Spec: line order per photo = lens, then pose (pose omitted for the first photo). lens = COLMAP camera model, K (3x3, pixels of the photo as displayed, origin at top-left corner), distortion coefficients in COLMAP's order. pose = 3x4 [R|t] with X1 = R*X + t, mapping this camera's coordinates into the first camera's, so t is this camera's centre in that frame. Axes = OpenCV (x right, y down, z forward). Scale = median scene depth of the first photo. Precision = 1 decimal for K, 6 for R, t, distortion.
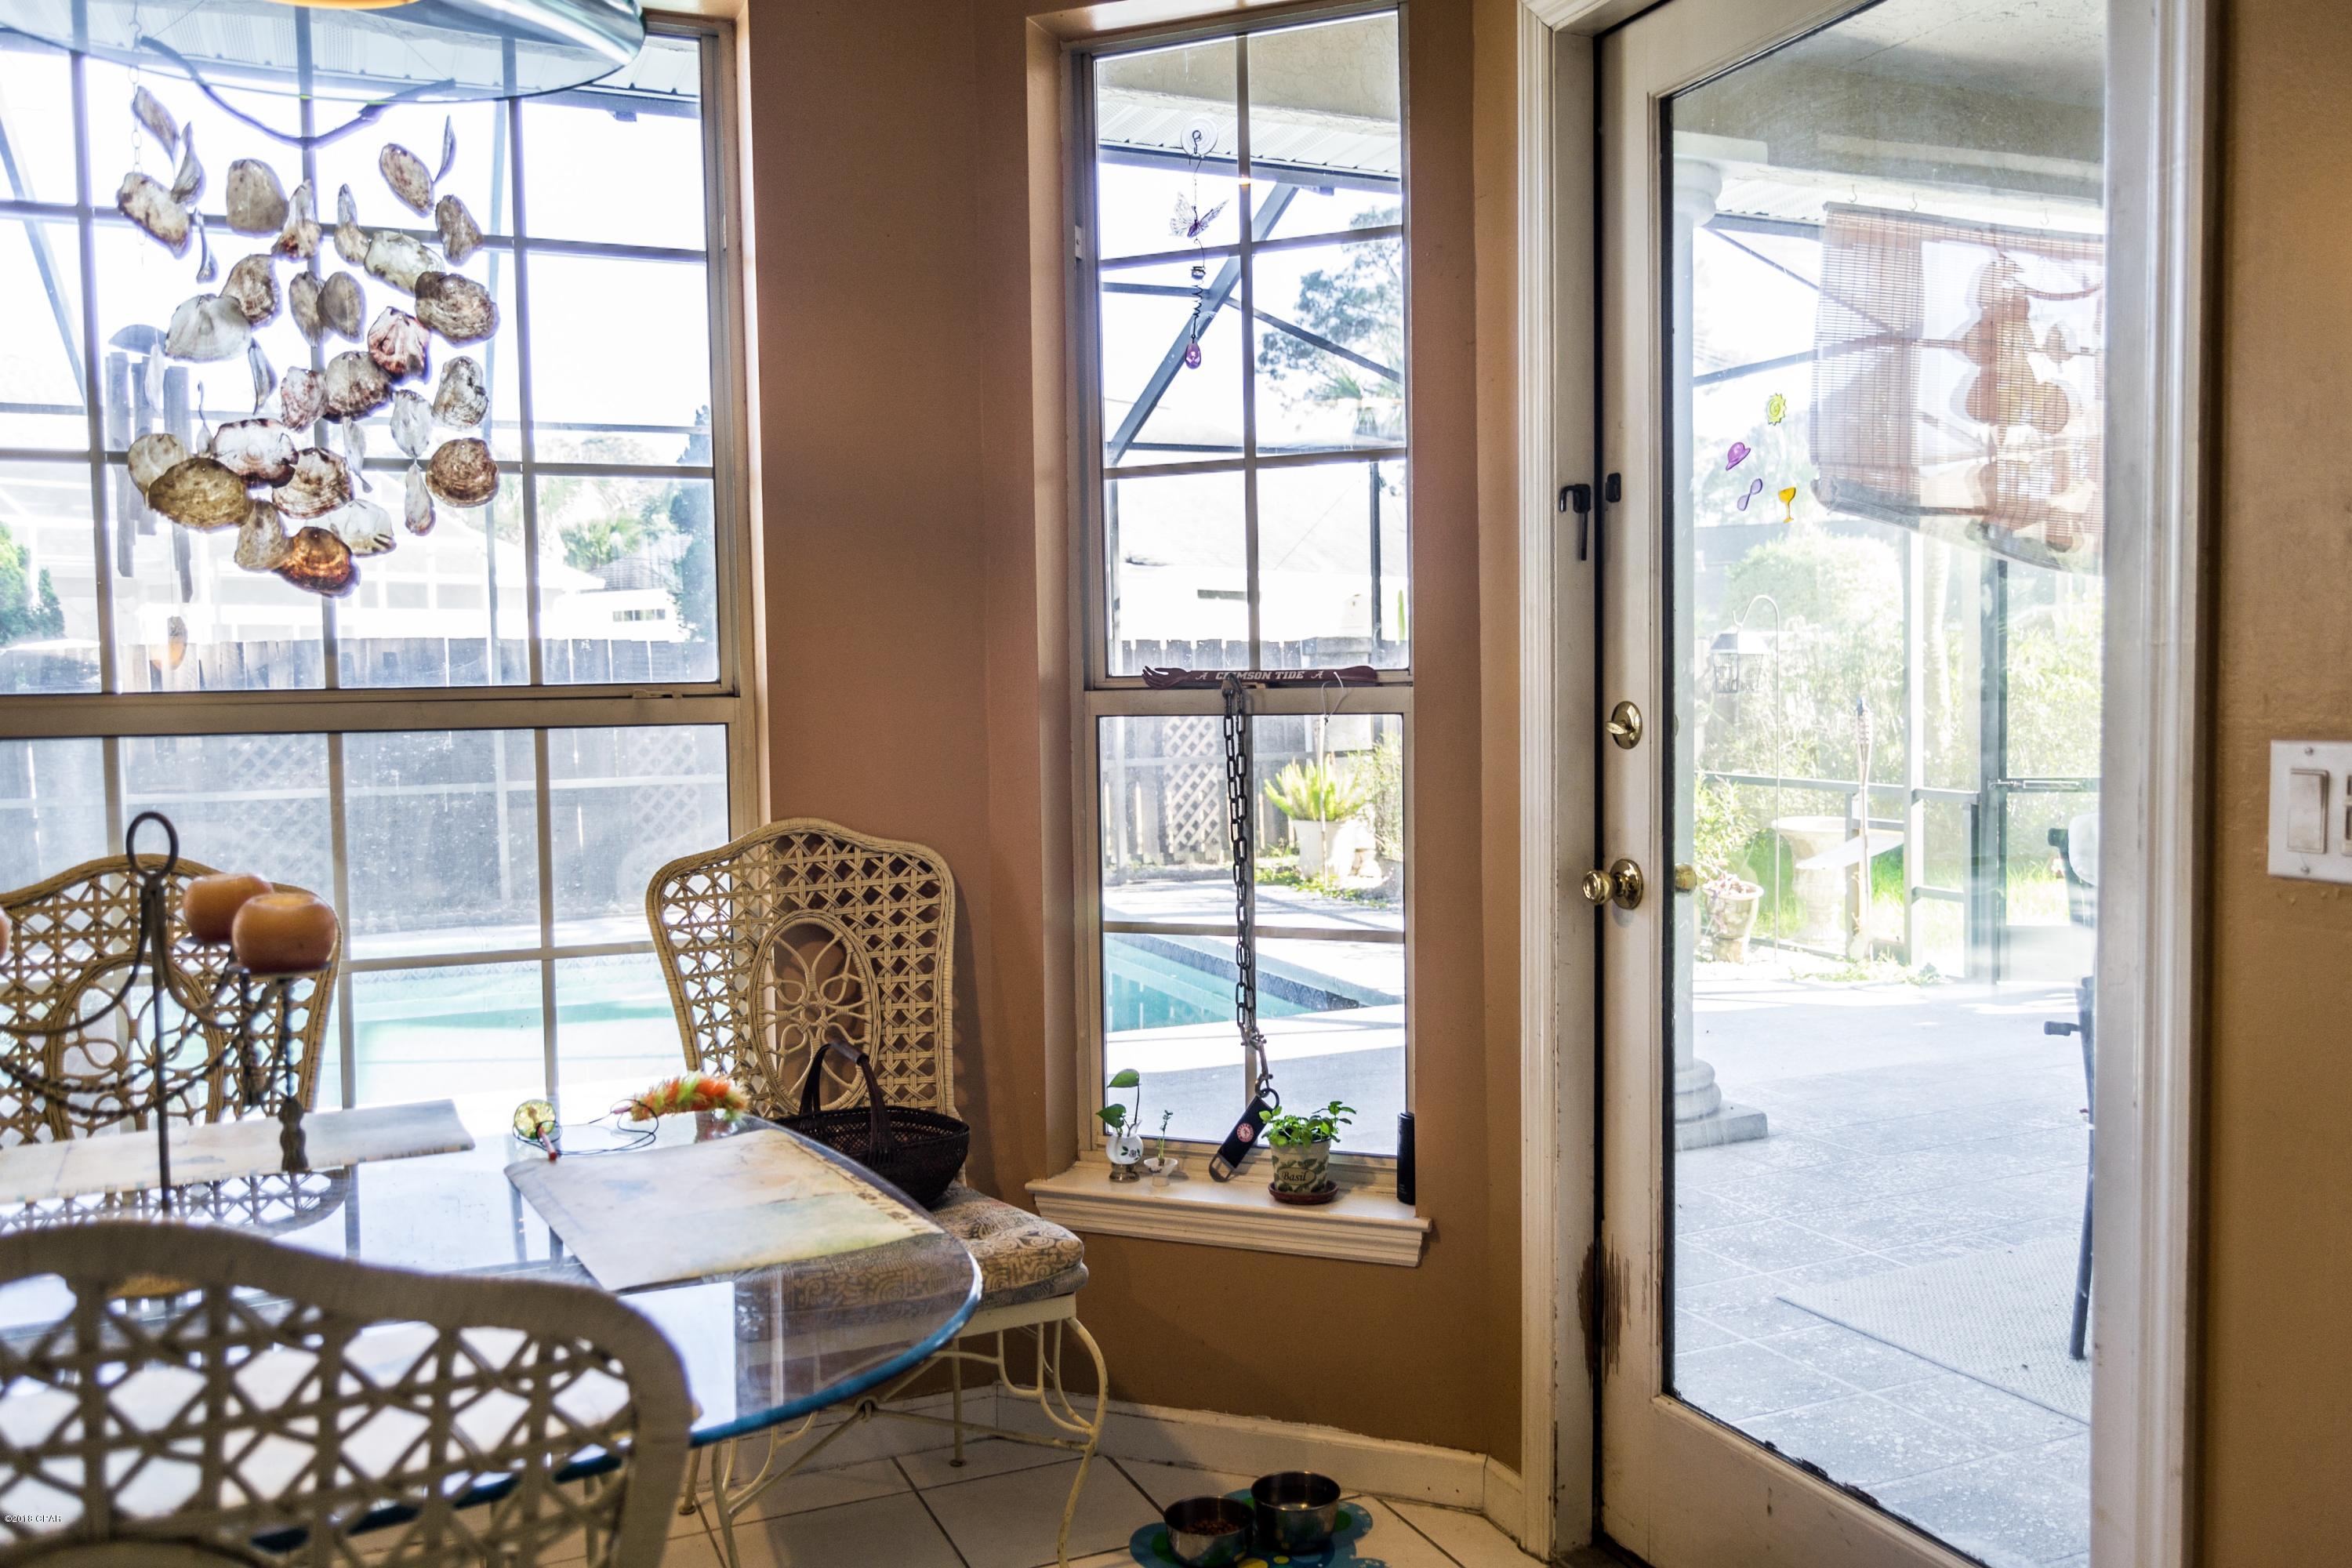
lens RADIAL K [[1860.0, 0, 1190.0], [0, 1860.0, 769.1], [0, 0, 1]] dist [-0.009465, 0.020877]
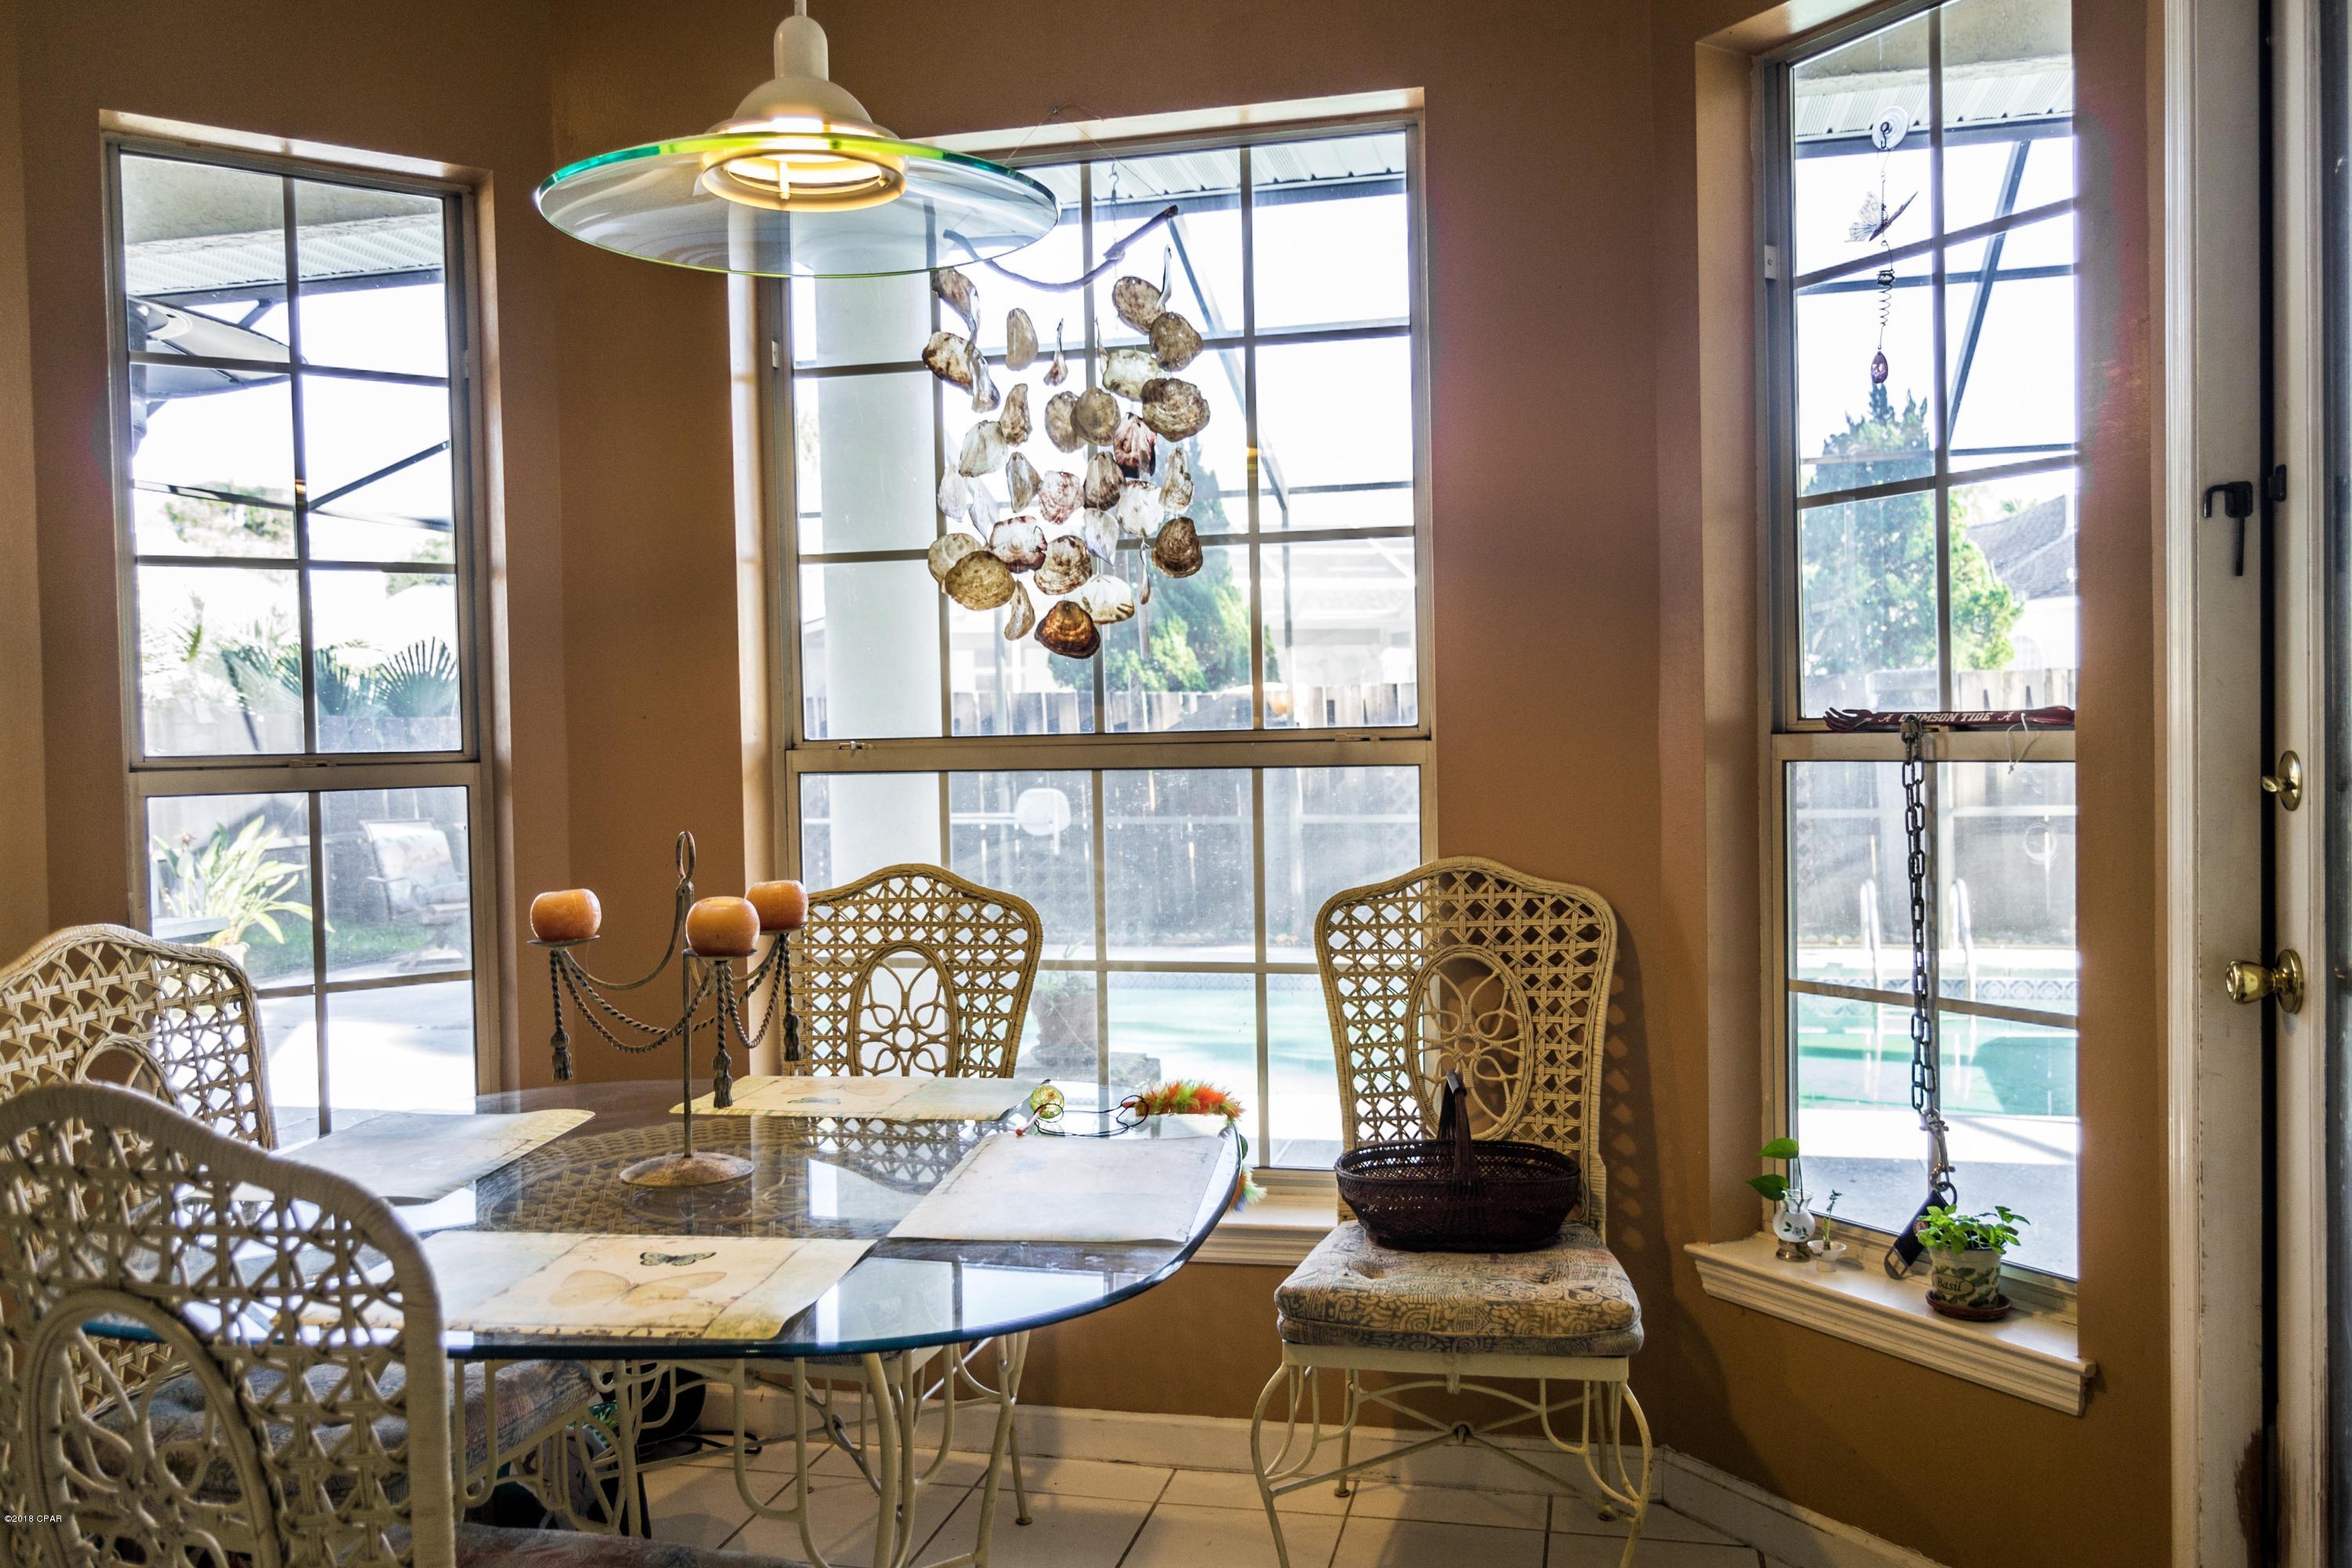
lens RADIAL K [[1860.0, 0, 1182.1], [0, 1860.0, 770.0], [0, 0, 1]] dist [-0.009465, 0.020877]
pose [[0.797157, 0.011749, -0.603658, 0.305338], [-0.021435, 0.999731, -0.008849, -0.009936], [0.603392, 0.019993, 0.797194, 0.074273]]
